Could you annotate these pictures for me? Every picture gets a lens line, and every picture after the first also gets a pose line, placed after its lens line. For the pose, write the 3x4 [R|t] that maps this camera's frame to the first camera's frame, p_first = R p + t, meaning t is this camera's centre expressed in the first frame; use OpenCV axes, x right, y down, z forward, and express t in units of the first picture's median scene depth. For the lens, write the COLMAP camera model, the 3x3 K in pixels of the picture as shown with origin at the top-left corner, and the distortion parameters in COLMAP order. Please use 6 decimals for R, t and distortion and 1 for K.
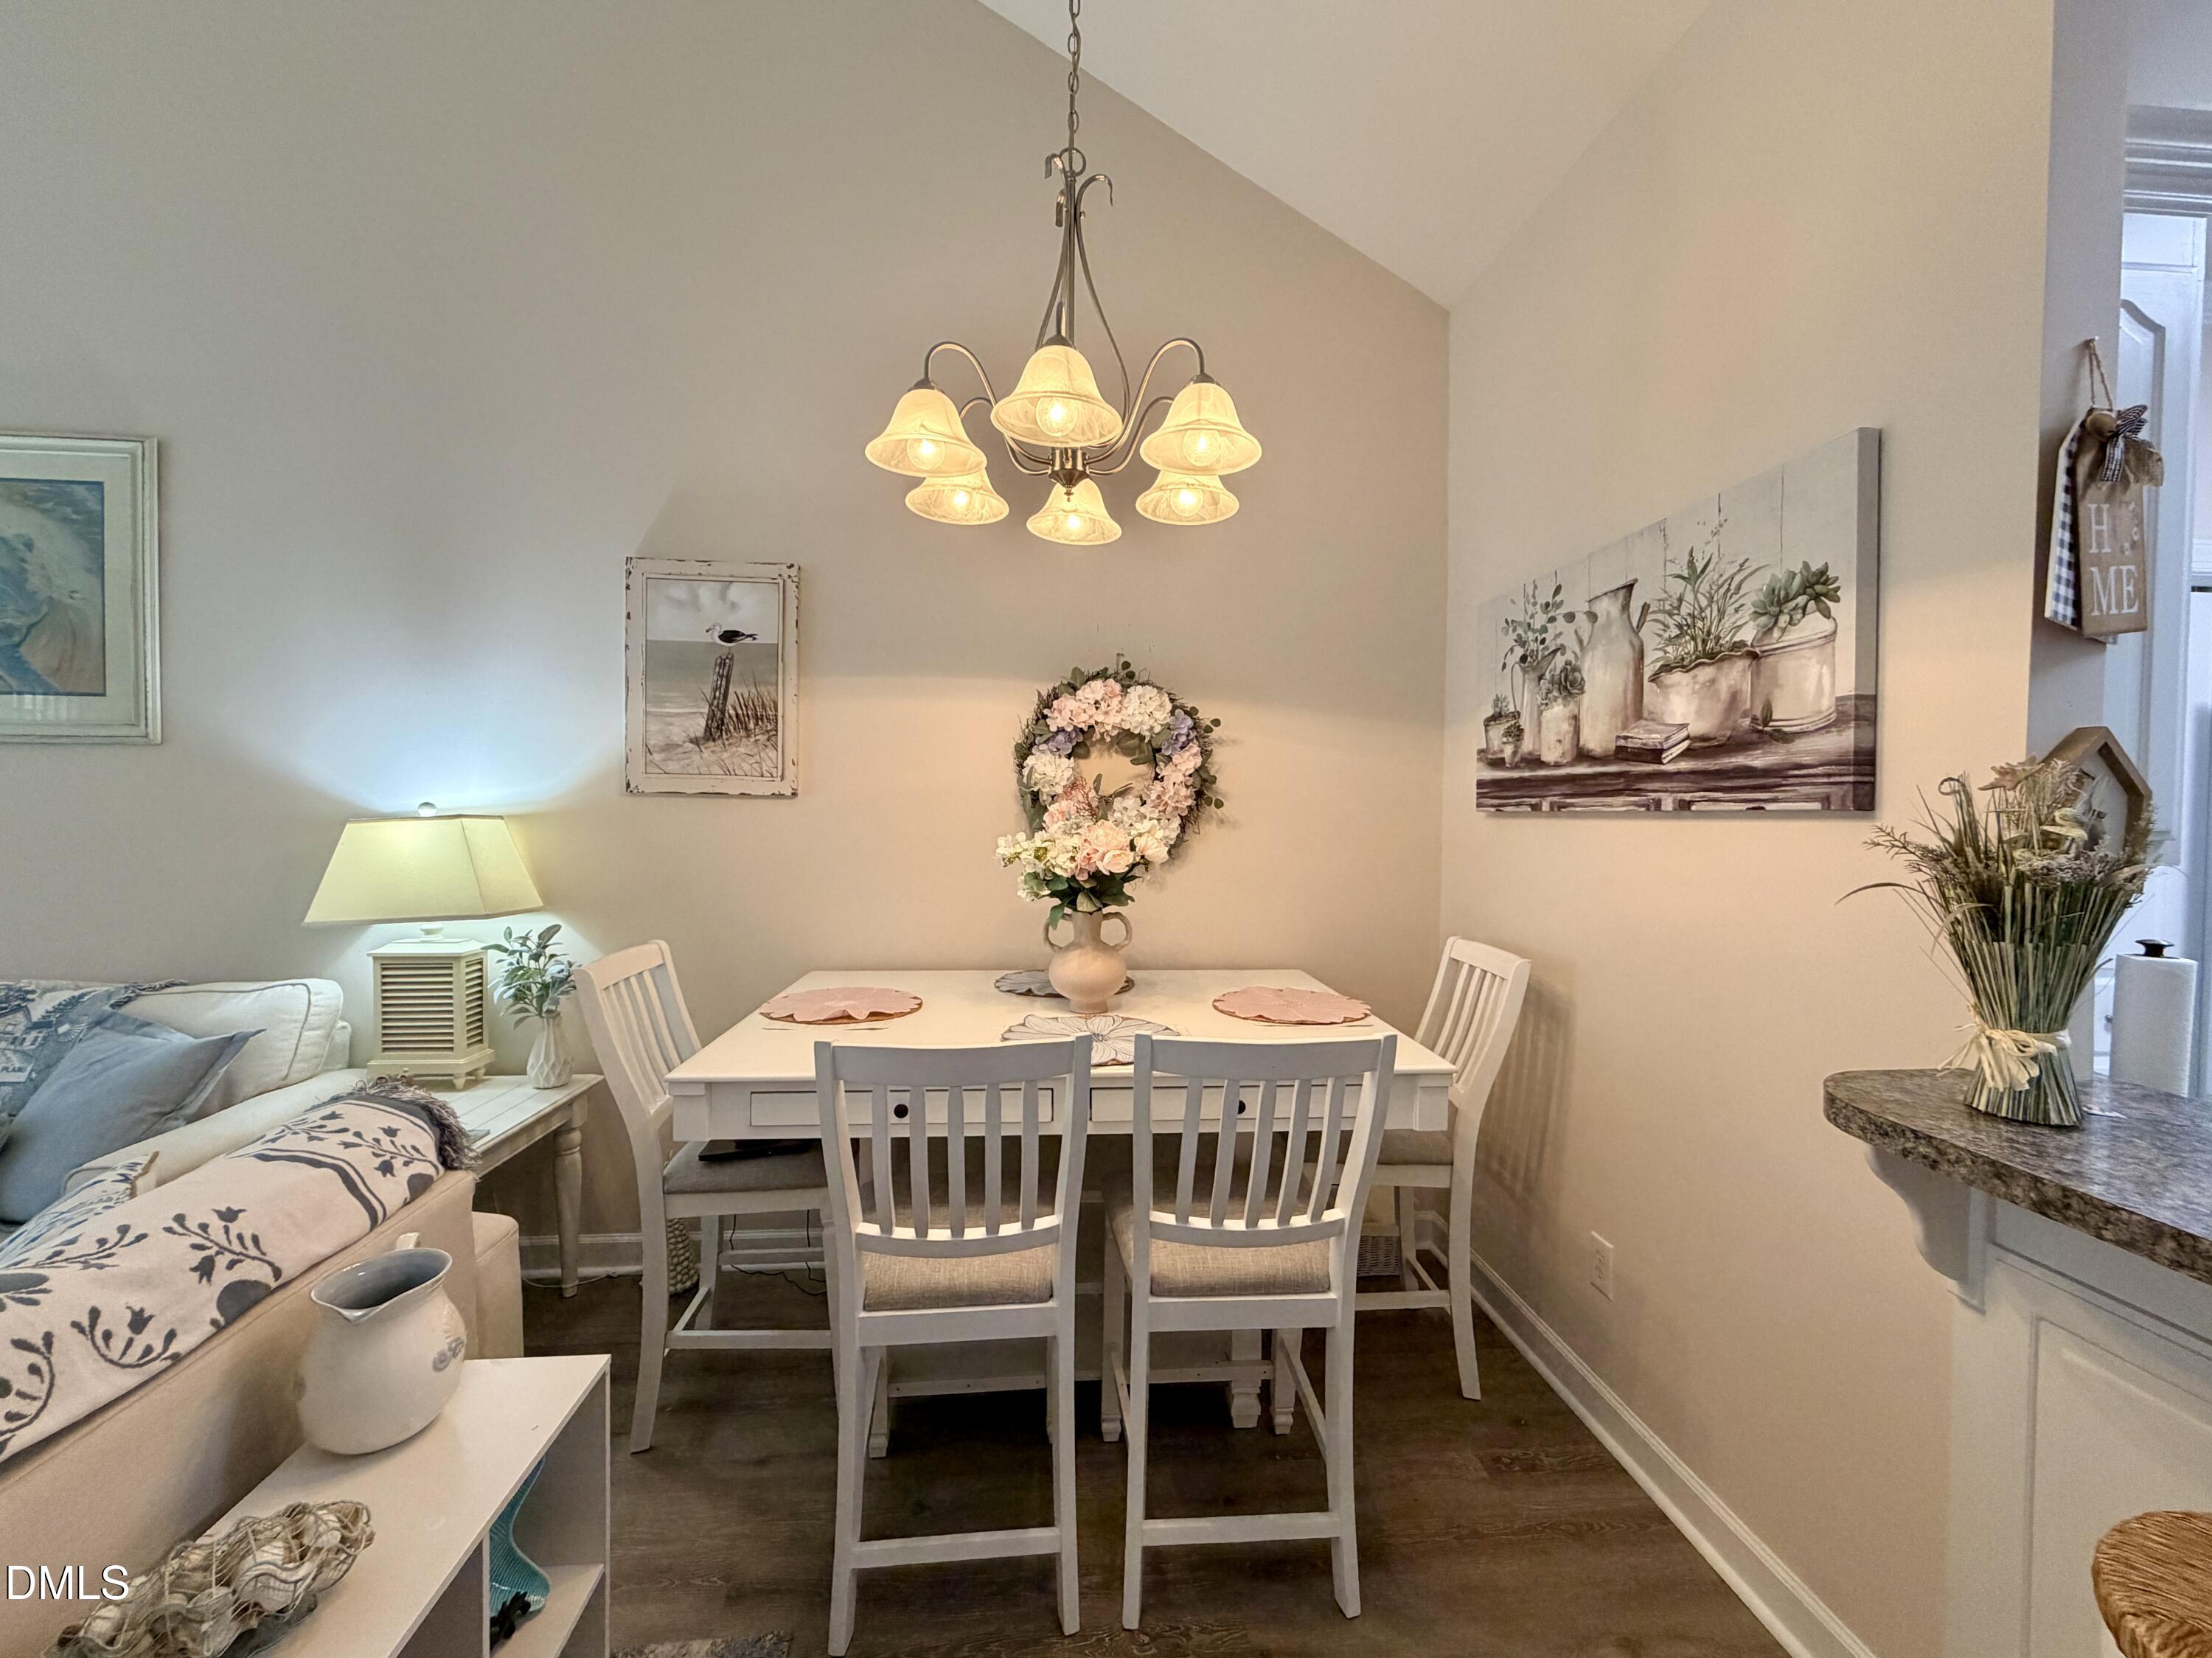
lens RADIAL K [[902.8, 0, 1094.5], [0, 902.8, 816.1], [0, 0, 1]] dist [-0.001482, 0.000932]
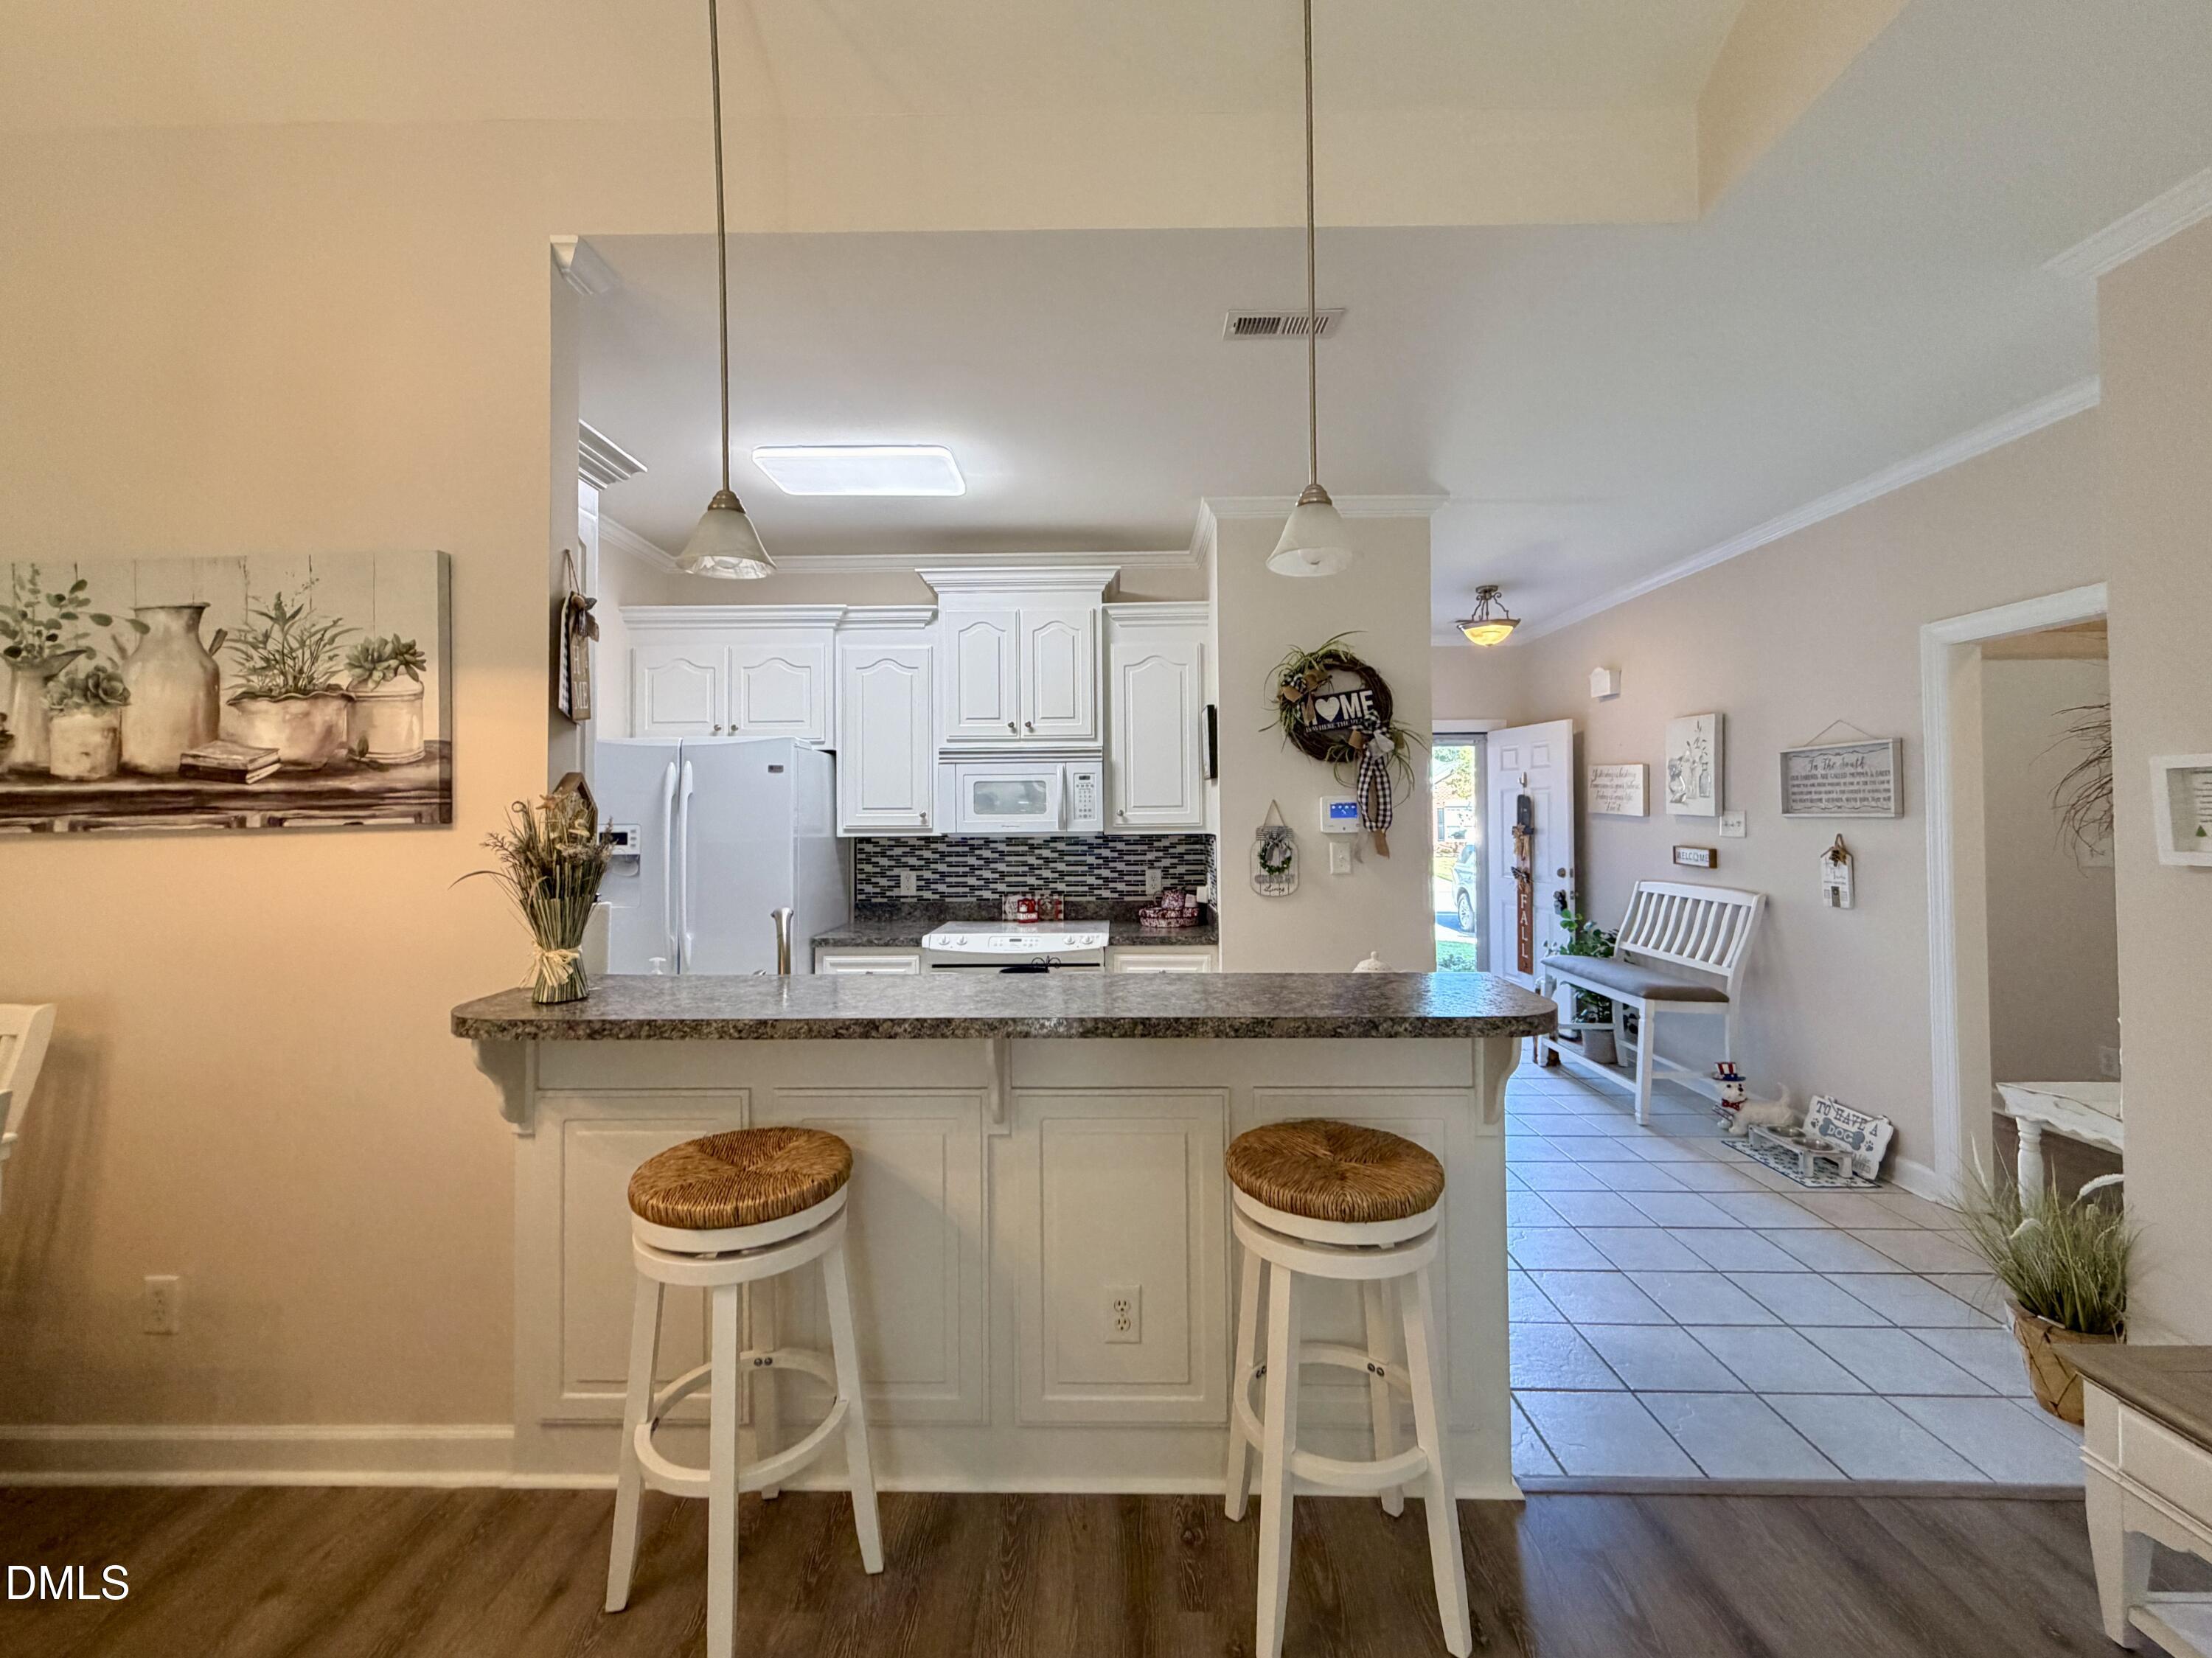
lens RADIAL K [[902.8, 0, 1095.4], [0, 902.8, 805.2], [0, 0, 1]] dist [-0.001482, 0.000932]
pose [[0.100658, 0.000431, 0.994921, -0.317291], [0.026776, 0.999637, -0.003142, -0.002105], [-0.994561, 0.026956, 0.100610, -0.103500]]
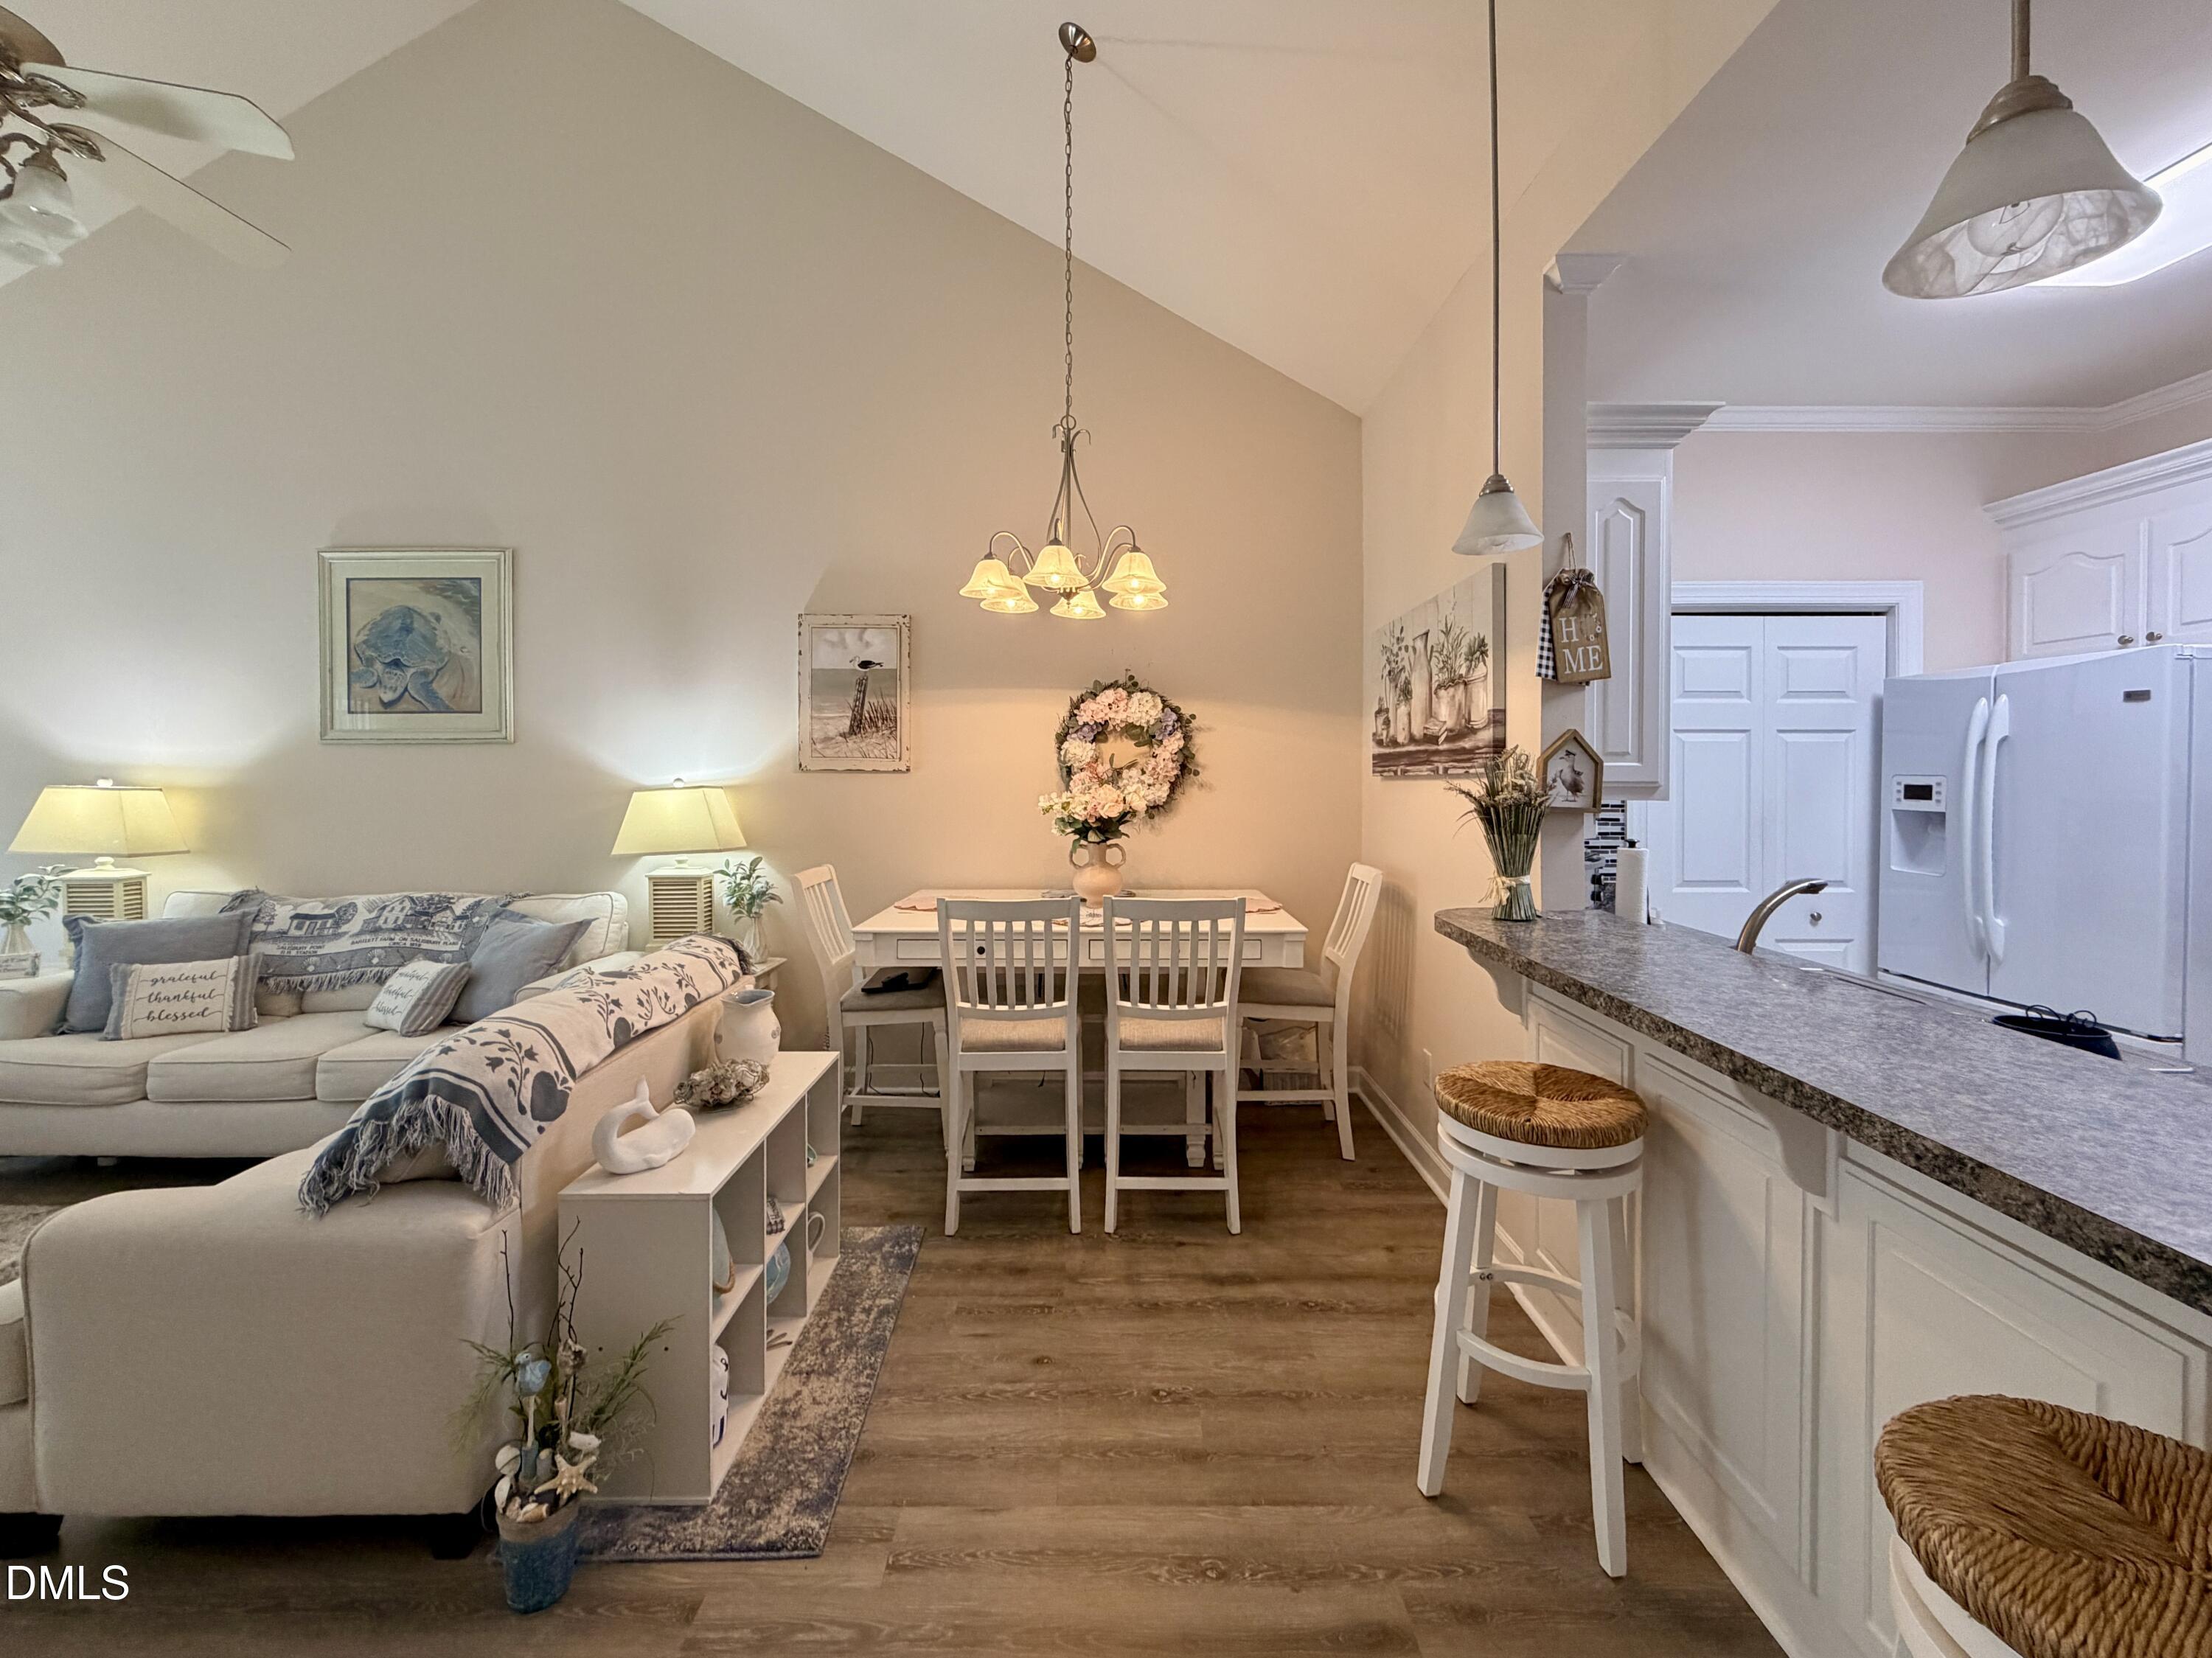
lens RADIAL K [[902.8, 0, 1091.7], [0, 902.8, 779.7], [0, 0, 1]] dist [-0.001482, 0.000932]
pose [[0.996191, -0.011580, -0.086420, 0.136498], [0.010943, 0.999909, -0.007836, 0.009731], [0.086503, 0.006860, 0.996228, -0.643119]]
